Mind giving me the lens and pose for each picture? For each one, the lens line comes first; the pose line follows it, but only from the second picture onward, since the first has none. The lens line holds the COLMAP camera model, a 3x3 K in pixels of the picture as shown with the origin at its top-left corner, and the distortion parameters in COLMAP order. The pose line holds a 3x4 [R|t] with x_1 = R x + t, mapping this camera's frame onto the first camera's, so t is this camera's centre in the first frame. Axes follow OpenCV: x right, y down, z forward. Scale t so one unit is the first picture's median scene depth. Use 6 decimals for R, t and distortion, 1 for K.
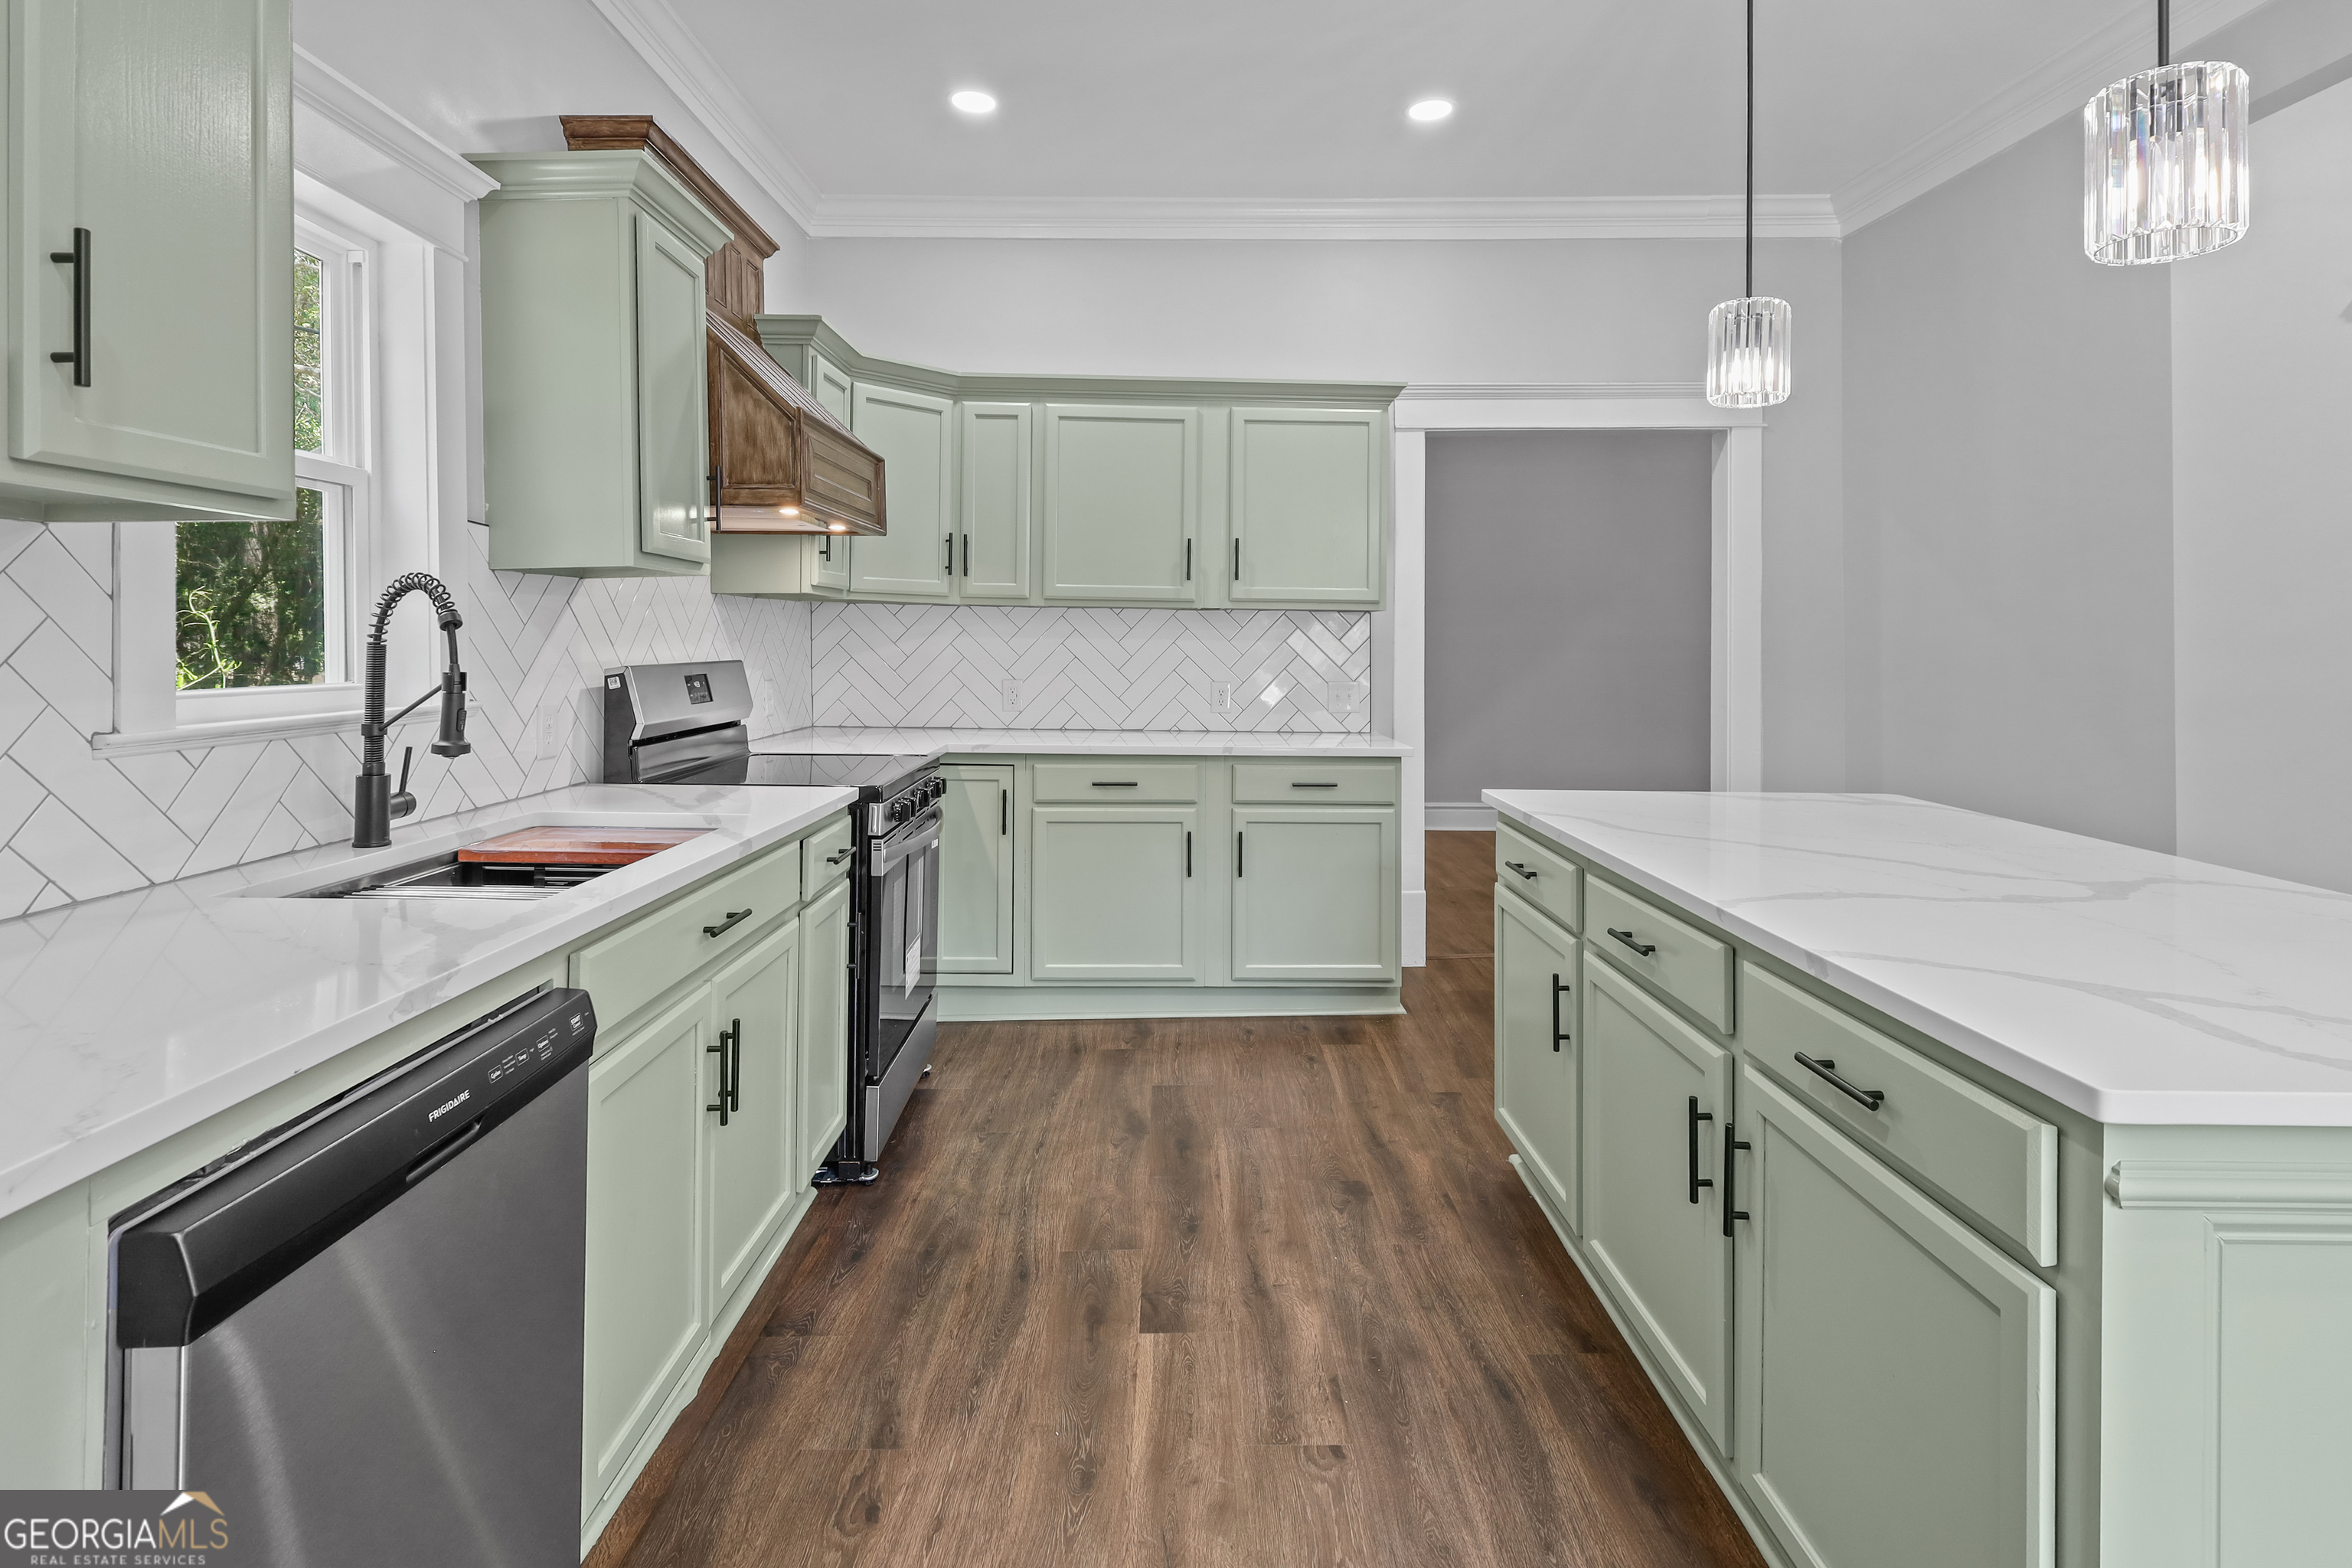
lens RADIAL K [[1152.3, 0, 1170.8], [0, 1152.3, 650.6], [0, 0, 1]] dist [-0.003380, -0.000007]
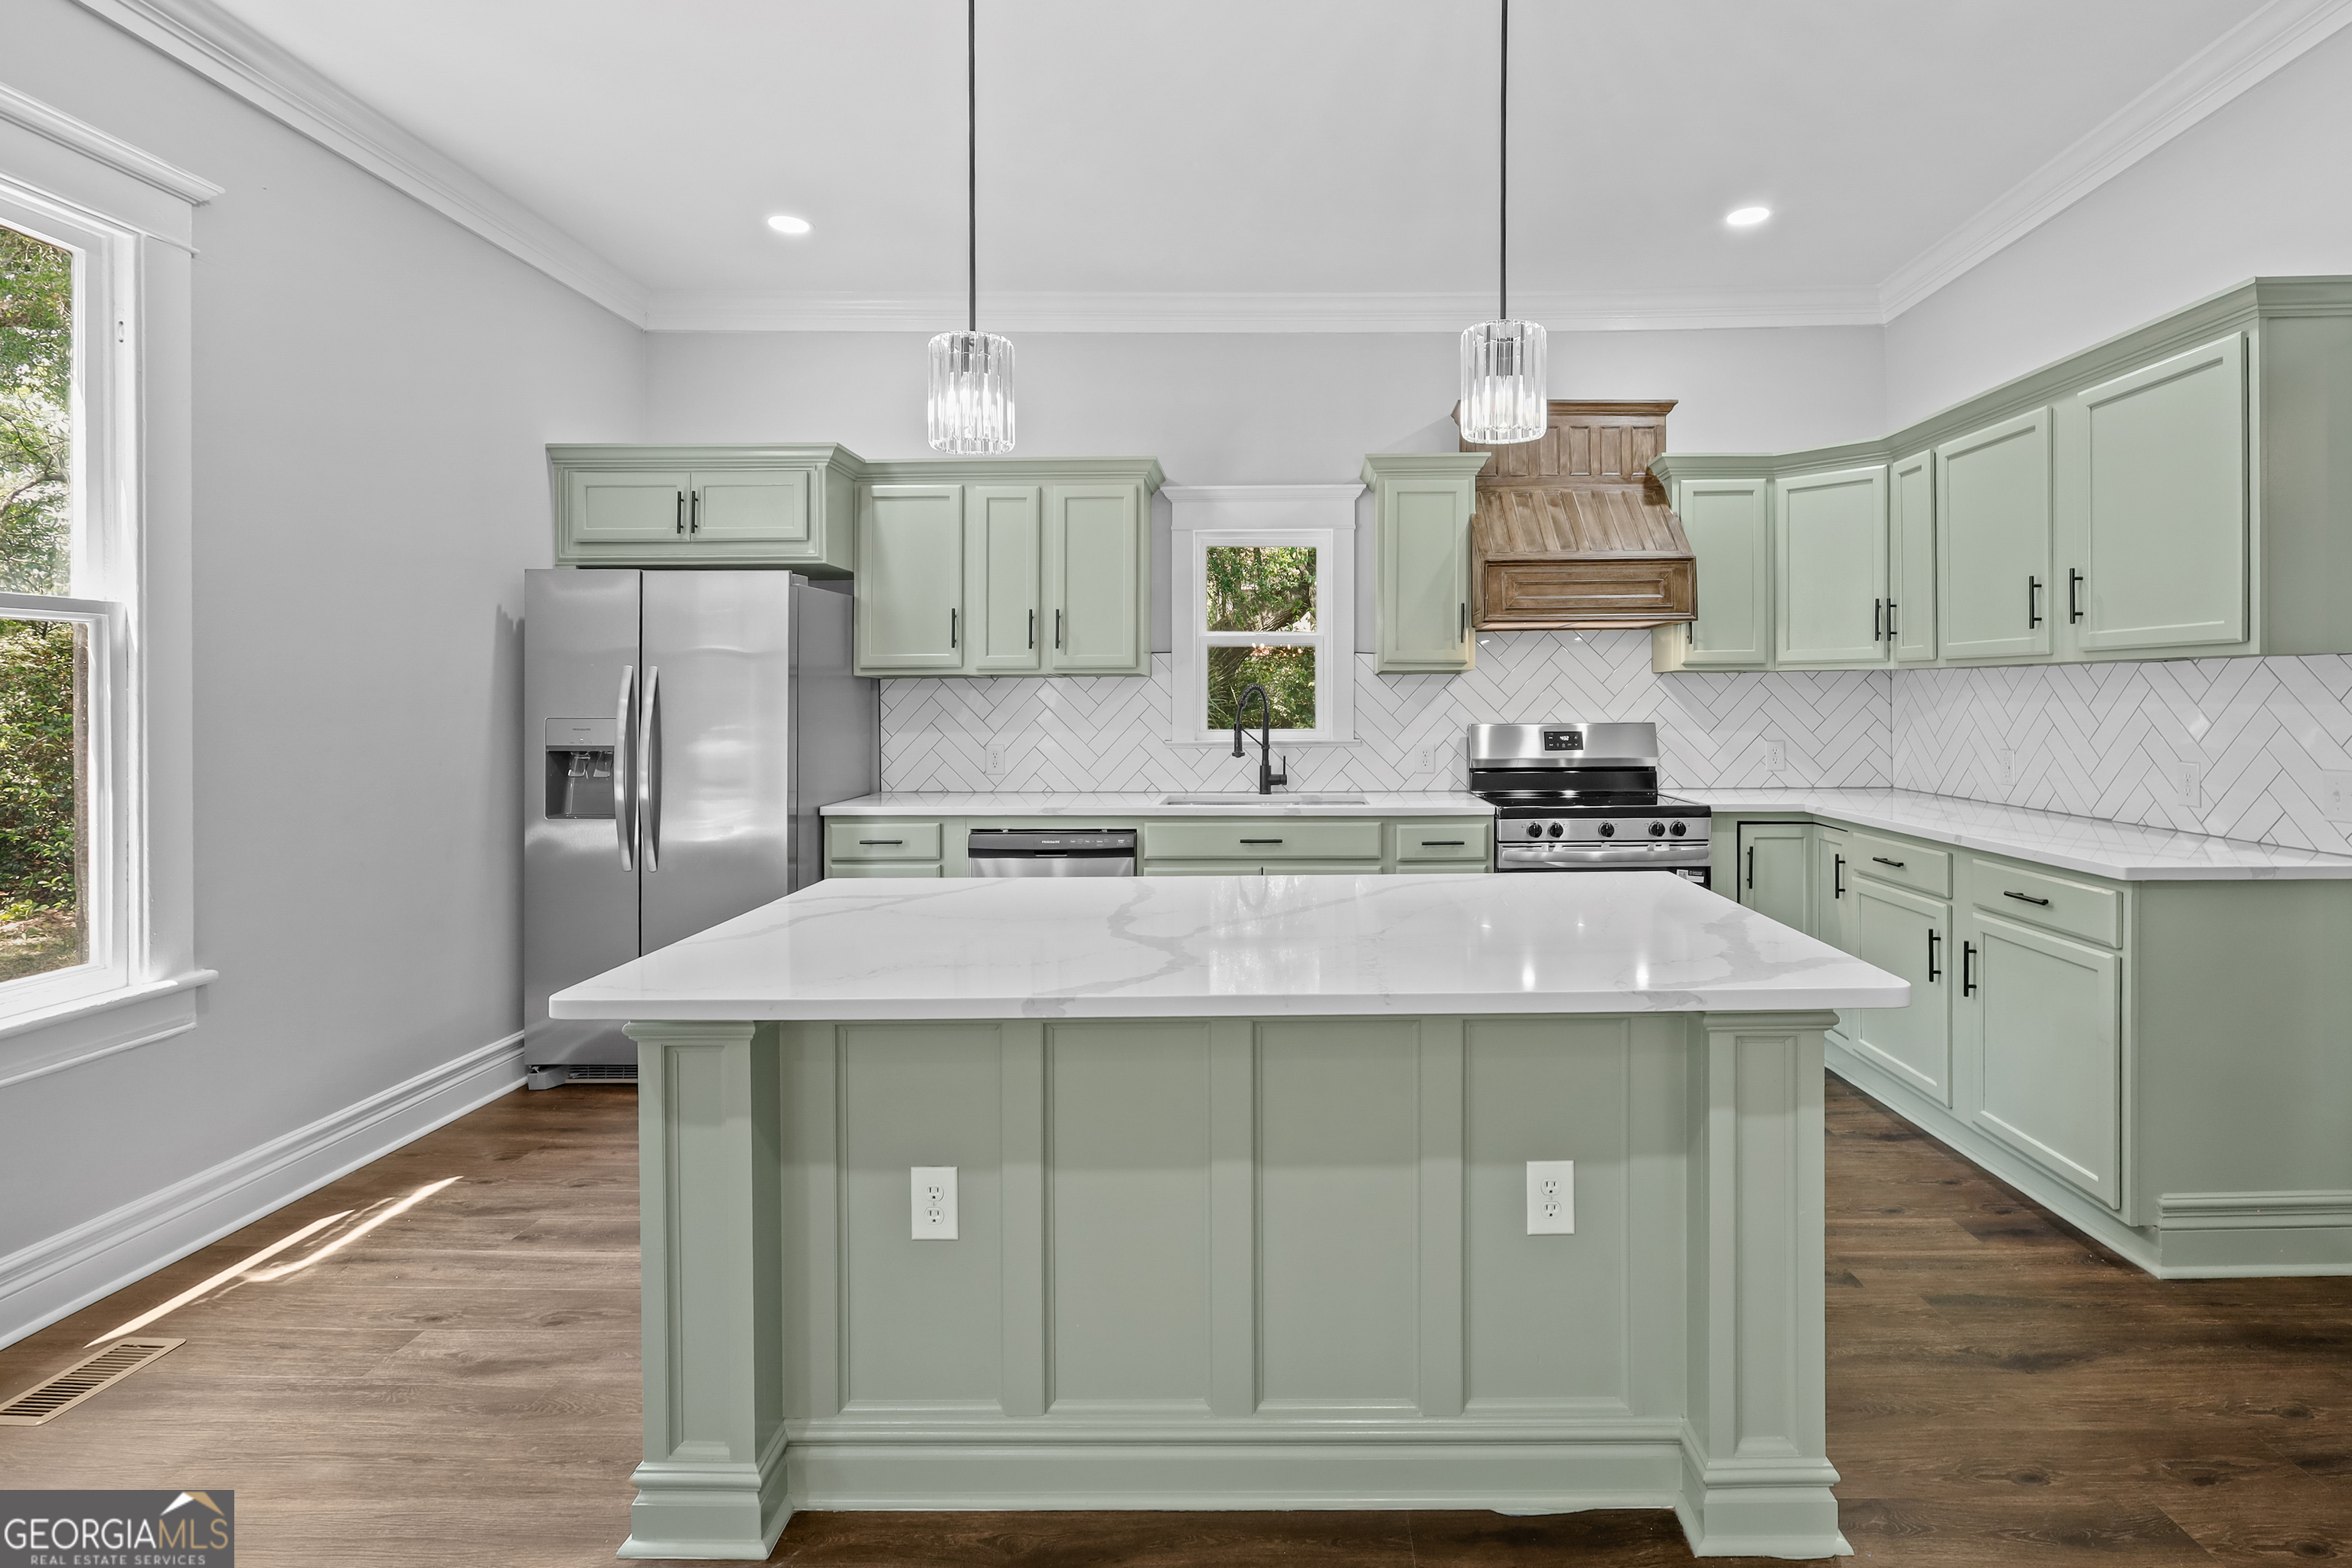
lens RADIAL K [[1152.0, 0, 1256.6], [0, 1152.0, 711.8], [0, 0, 1]] dist [-0.003646, 0.000092]
pose [[-0.021736, 0.001925, -0.999762, 1.188223], [-0.001364, 0.999997, 0.001956, -0.006951], [0.999763, 0.001406, -0.021734, 0.696292]]
